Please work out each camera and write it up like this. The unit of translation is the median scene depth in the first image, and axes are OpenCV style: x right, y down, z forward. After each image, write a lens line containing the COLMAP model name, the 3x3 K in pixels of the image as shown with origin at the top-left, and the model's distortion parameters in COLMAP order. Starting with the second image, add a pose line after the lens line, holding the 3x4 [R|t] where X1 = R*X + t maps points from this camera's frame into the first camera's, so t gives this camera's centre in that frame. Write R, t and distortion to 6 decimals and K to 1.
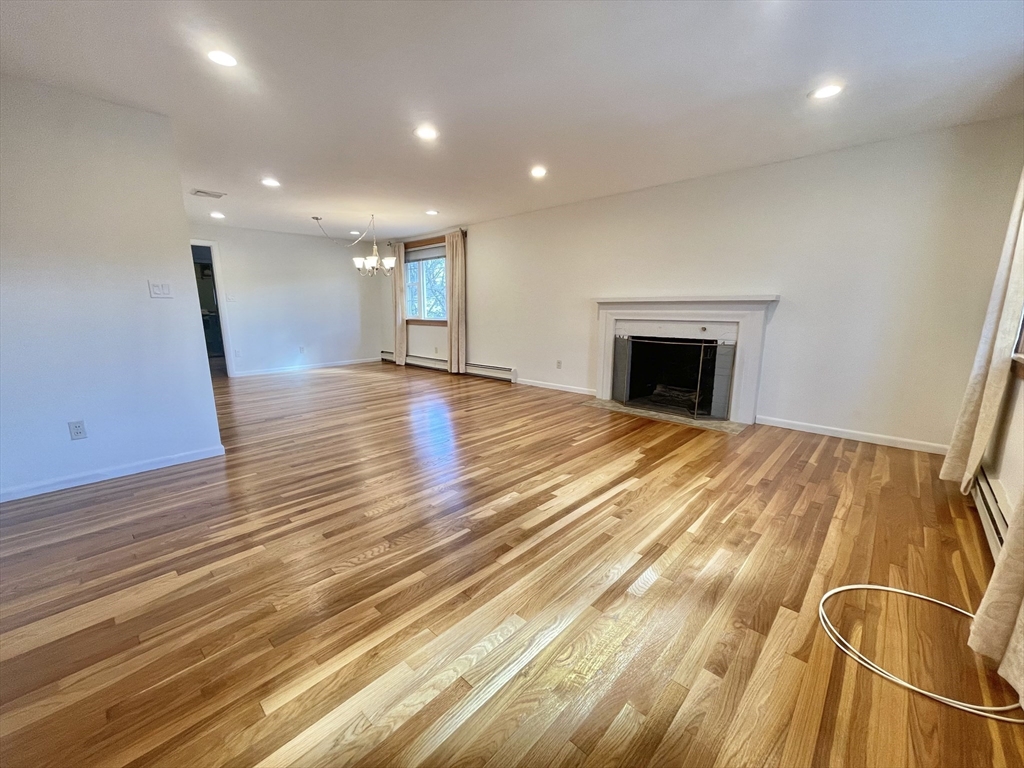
lens RADIAL K [[414.8, 0, 511.4], [0, 414.8, 380.9], [0, 0, 1]] dist [-0.002241, 0.000691]
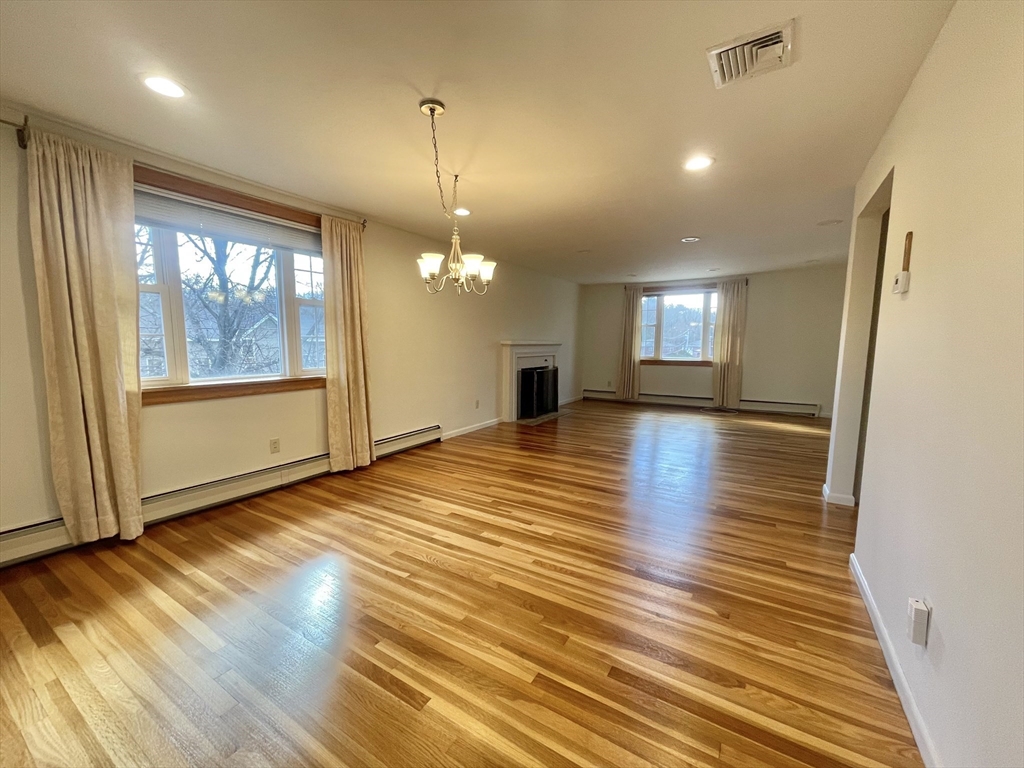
lens RADIAL K [[414.8, 0, 511.6], [0, 414.8, 390.3], [0, 0, 1]] dist [-0.002241, 0.000691]
pose [[-0.197796, -0.104804, 0.974624, -1.220585], [0.171814, 0.975169, 0.139732, -0.277182], [-0.965068, 0.195093, -0.174877, 1.511850]]
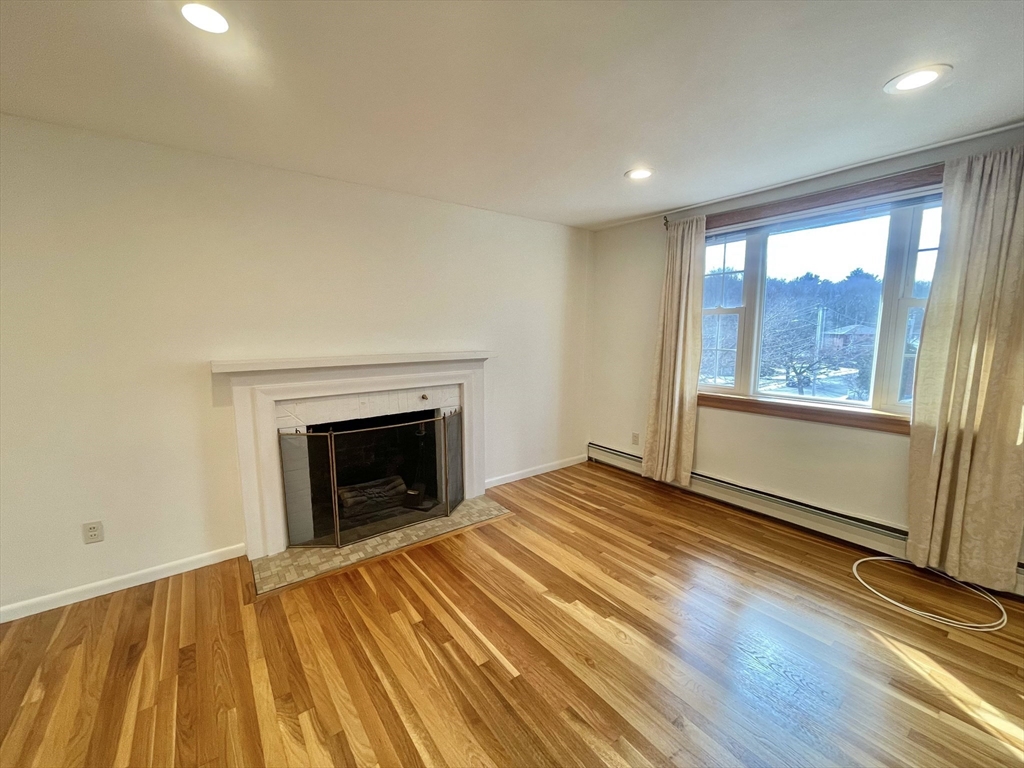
lens RADIAL K [[414.8, 0, 515.4], [0, 414.8, 387.8], [0, 0, 1]] dist [-0.002241, 0.000691]
pose [[0.168376, -0.138485, 0.975946, -0.248720], [0.175945, 0.978405, 0.108478, -0.202837], [-0.969893, 0.153448, 0.189105, 0.725861]]
